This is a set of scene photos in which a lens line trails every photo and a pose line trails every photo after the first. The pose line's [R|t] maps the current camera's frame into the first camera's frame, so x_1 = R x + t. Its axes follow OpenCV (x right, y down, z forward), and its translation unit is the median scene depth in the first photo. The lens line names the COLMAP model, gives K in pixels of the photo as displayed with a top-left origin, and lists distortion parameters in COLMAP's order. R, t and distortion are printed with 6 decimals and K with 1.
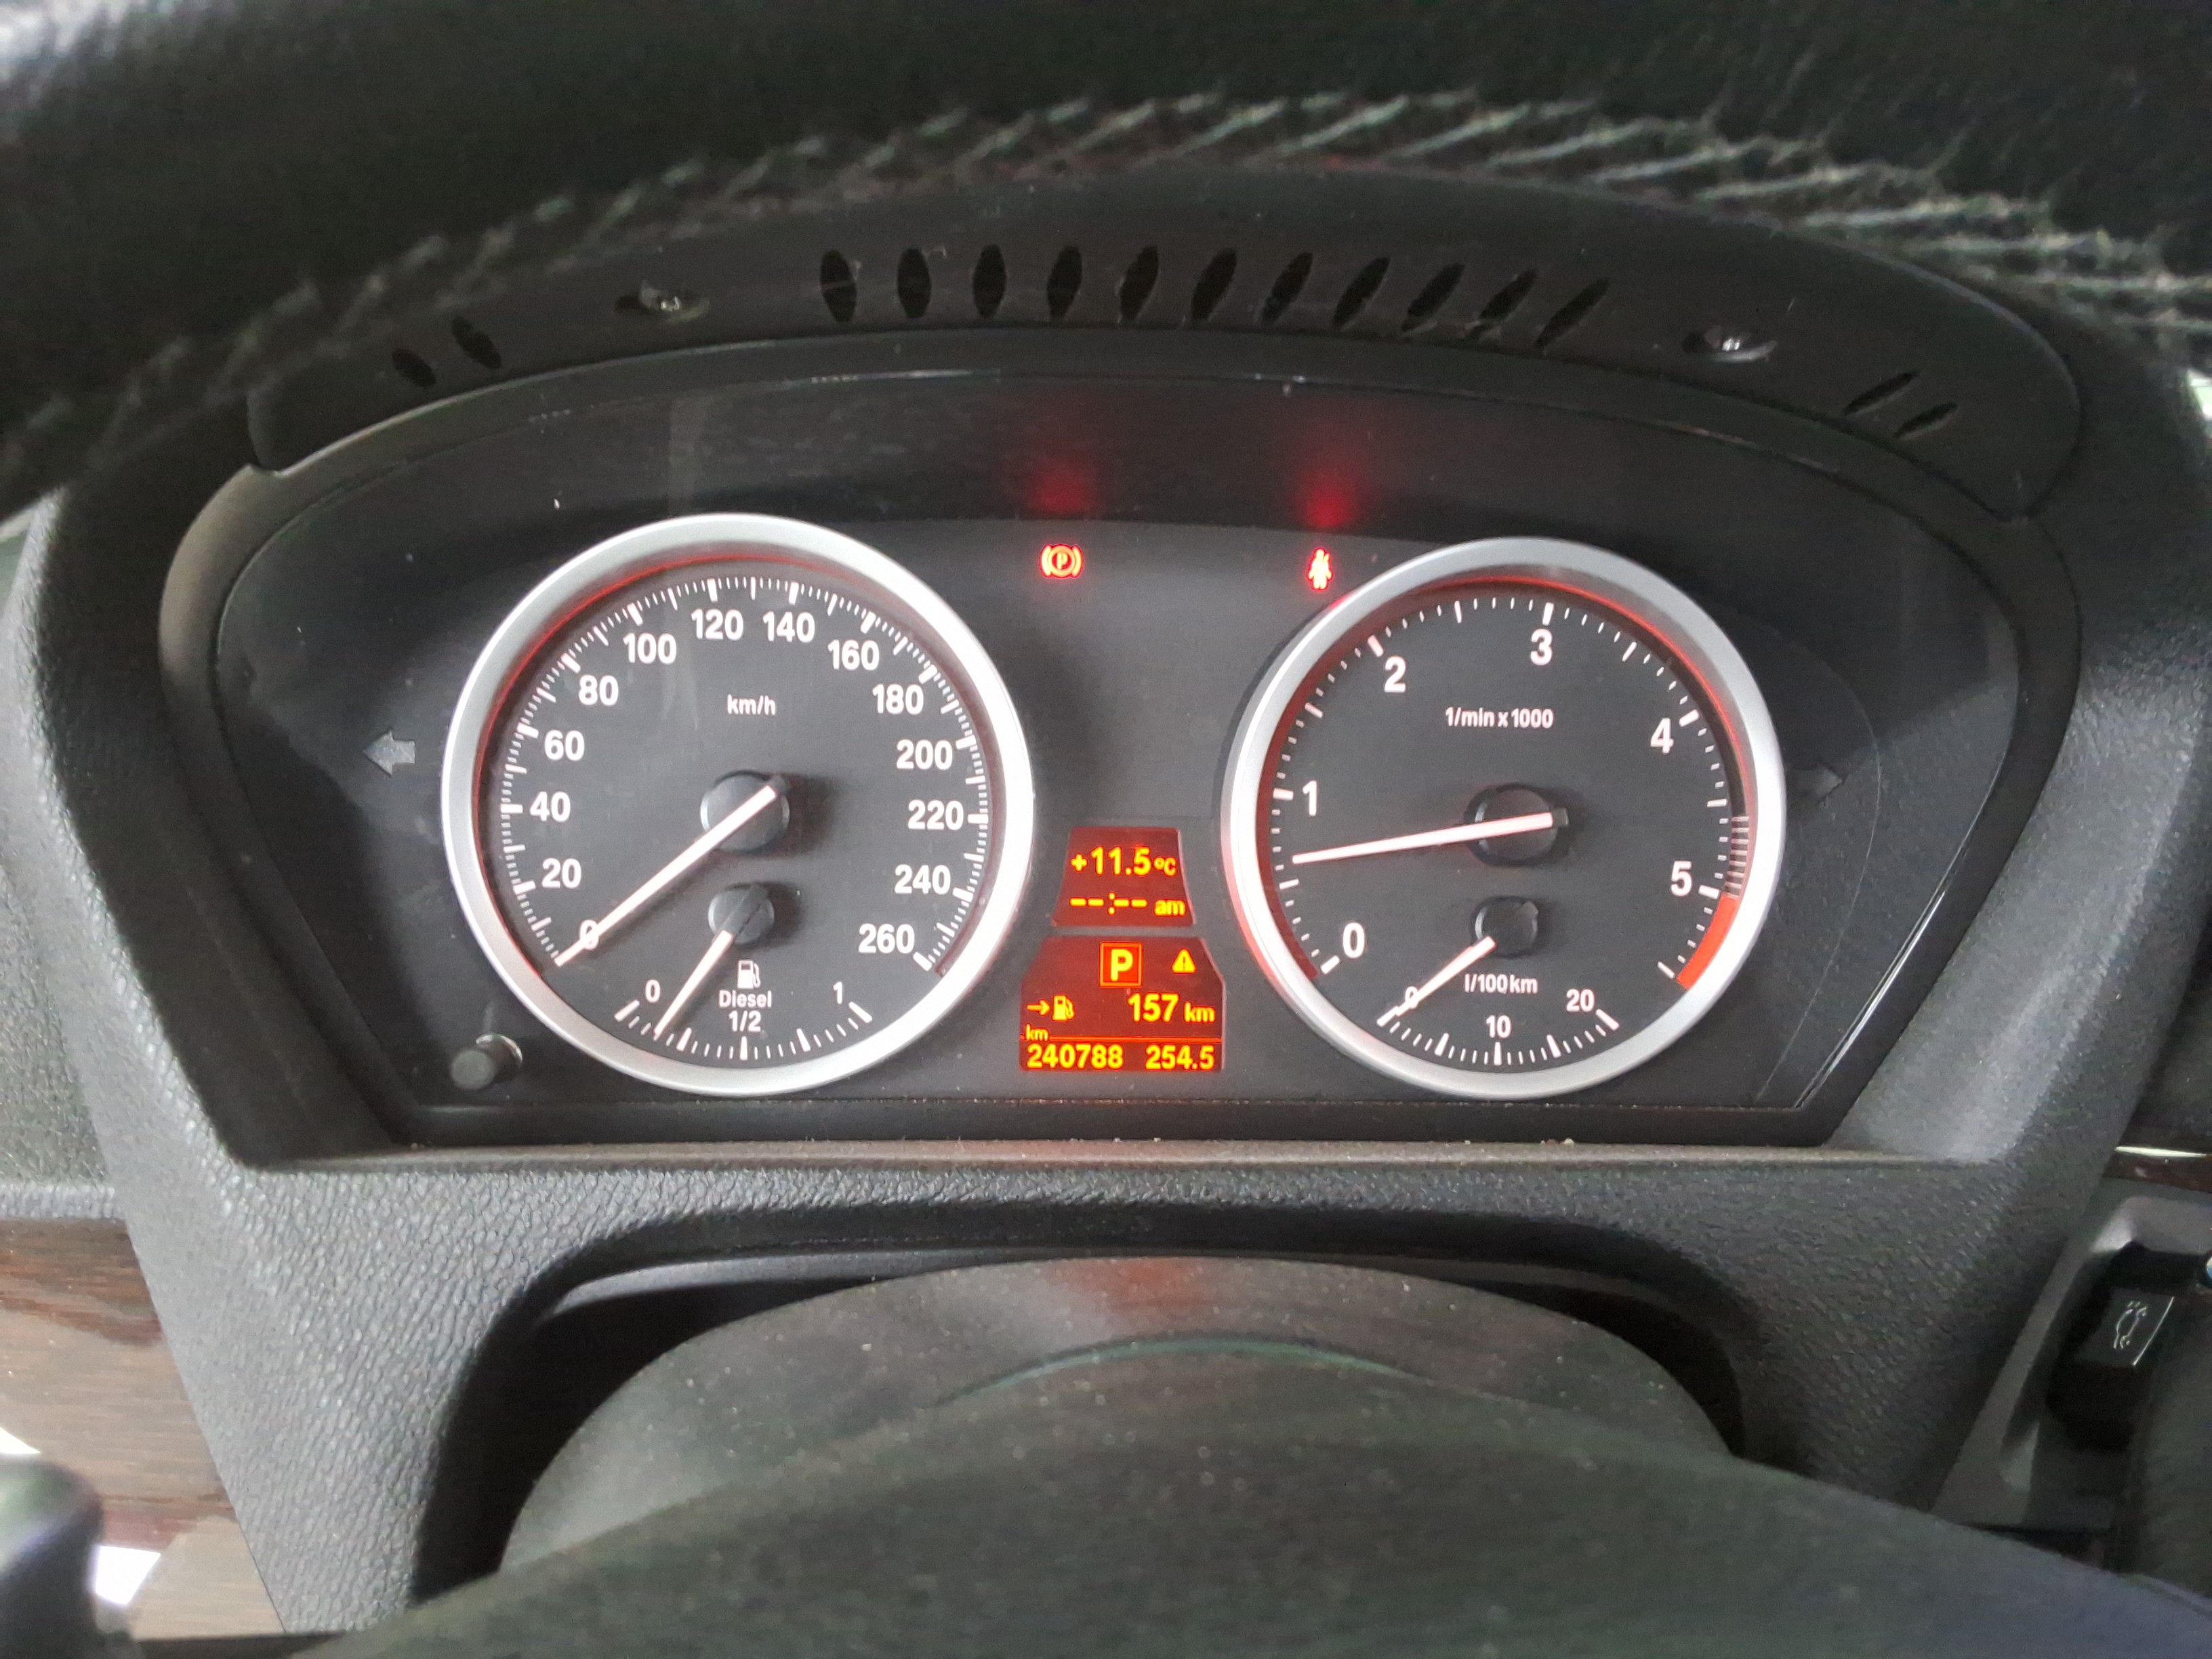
lens RADIAL K [[1757.3, 0, 1121.6], [0, 1757.3, 858.2], [0, 0, 1]] dist [0.154751, -0.283361]
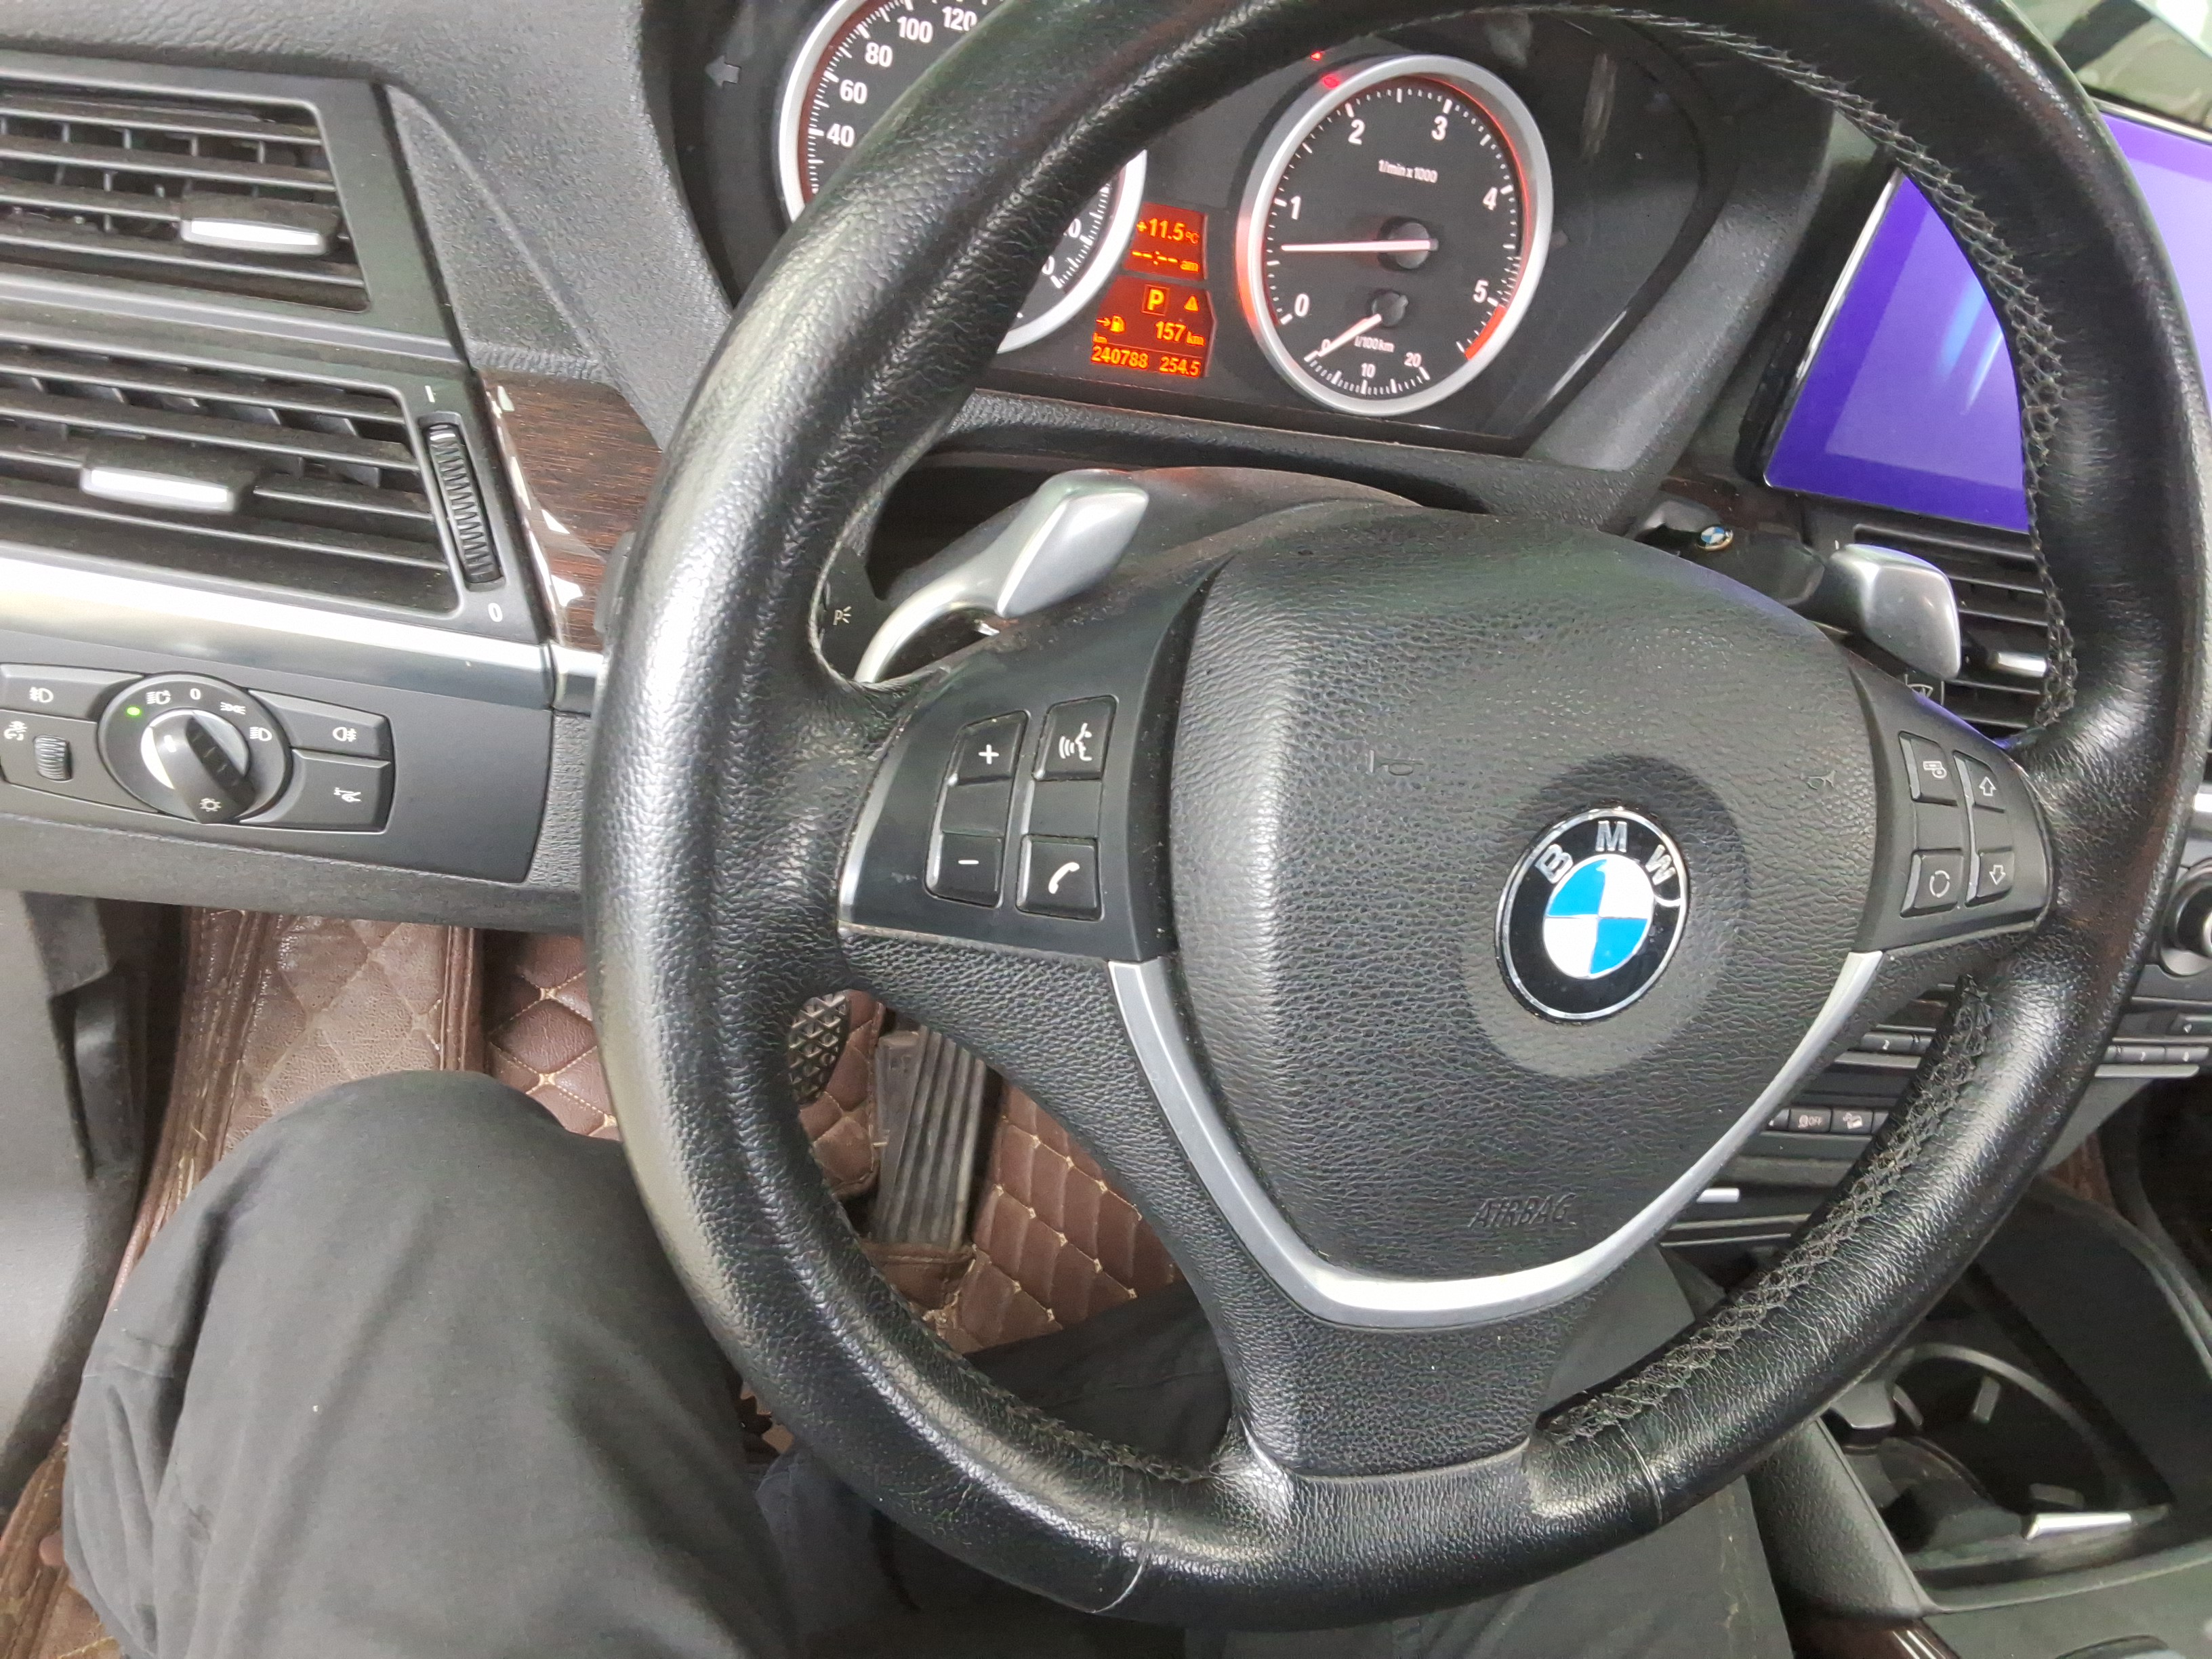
lens RADIAL K [[1757.3, 0, 1121.6], [0, 1757.3, 858.2], [0, 0, 1]] dist [0.154751, -0.283361]
pose [[0.941335, 0.033997, 0.335756, -0.563001], [-0.153707, 0.928917, 0.336878, -0.007525], [-0.300437, -0.368723, 0.879648, -0.589403]]
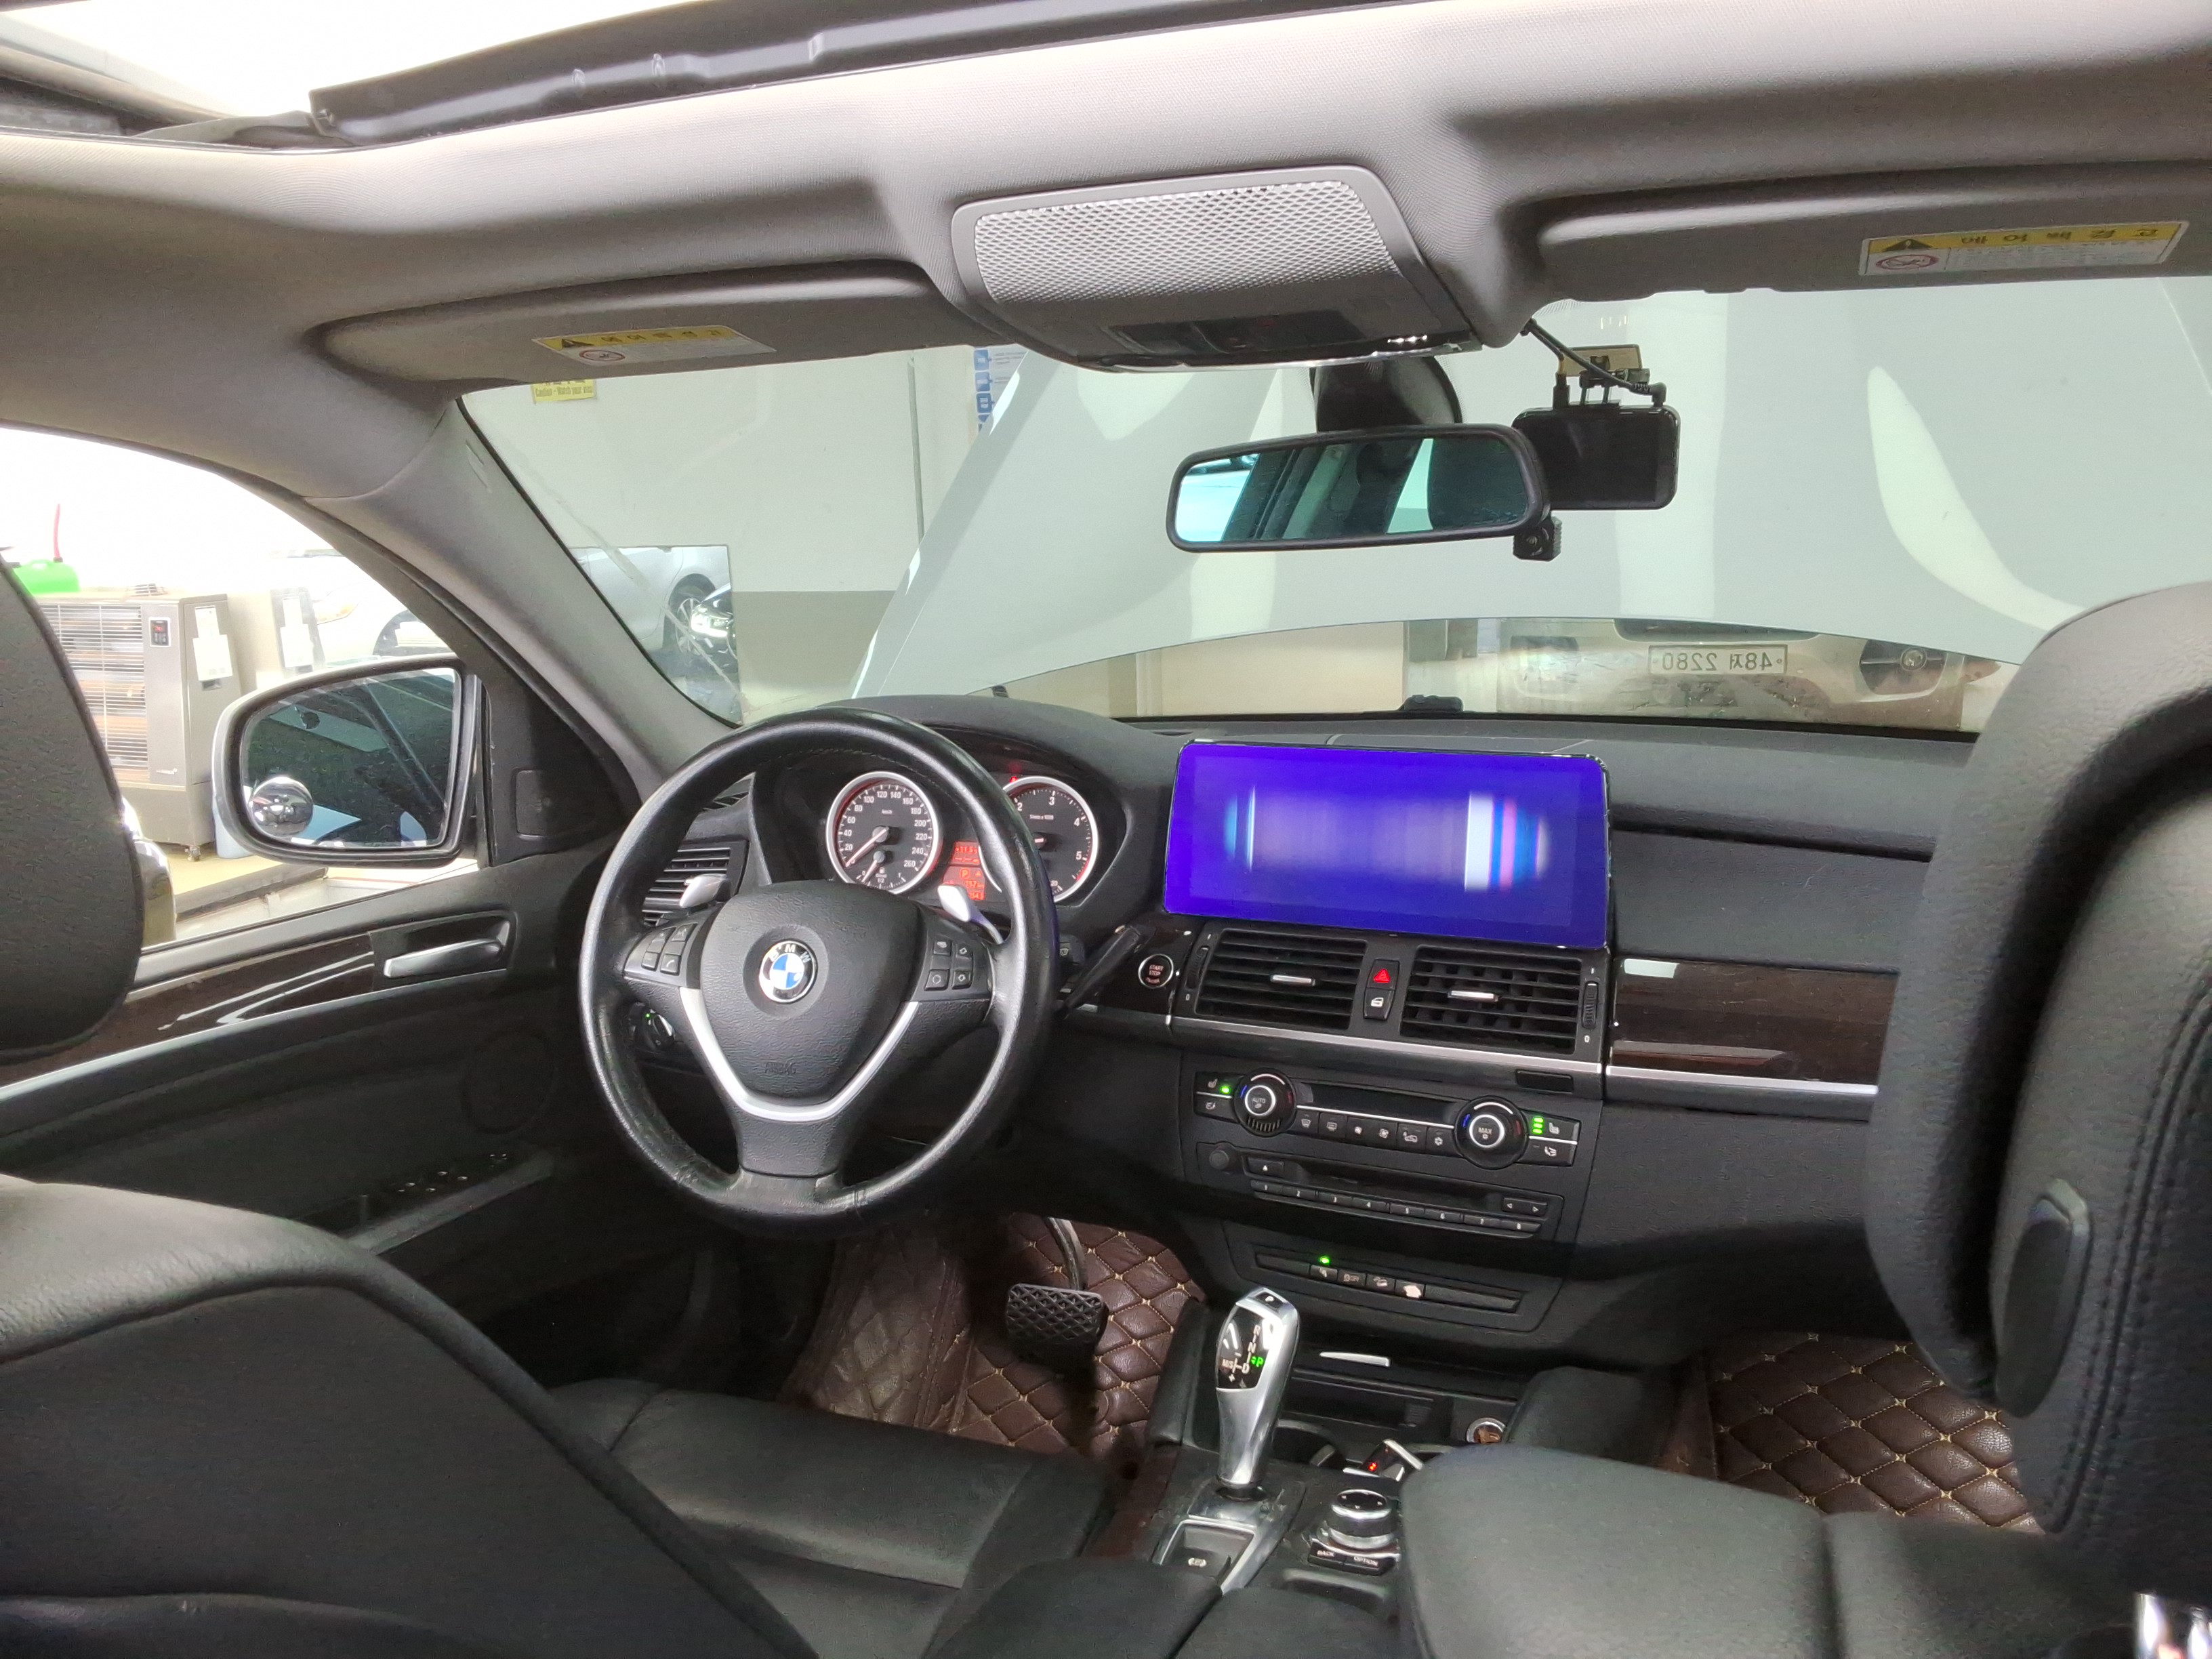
lens RADIAL K [[1757.3, 0, 1121.6], [0, 1757.3, 858.2], [0, 0, 1]] dist [0.154751, -0.283361]
pose [[0.912549, 0.021538, -0.408401, 2.170543], [-0.055490, 0.995898, -0.071468, 0.319612], [0.405186, 0.087880, 0.910001, -2.845445]]
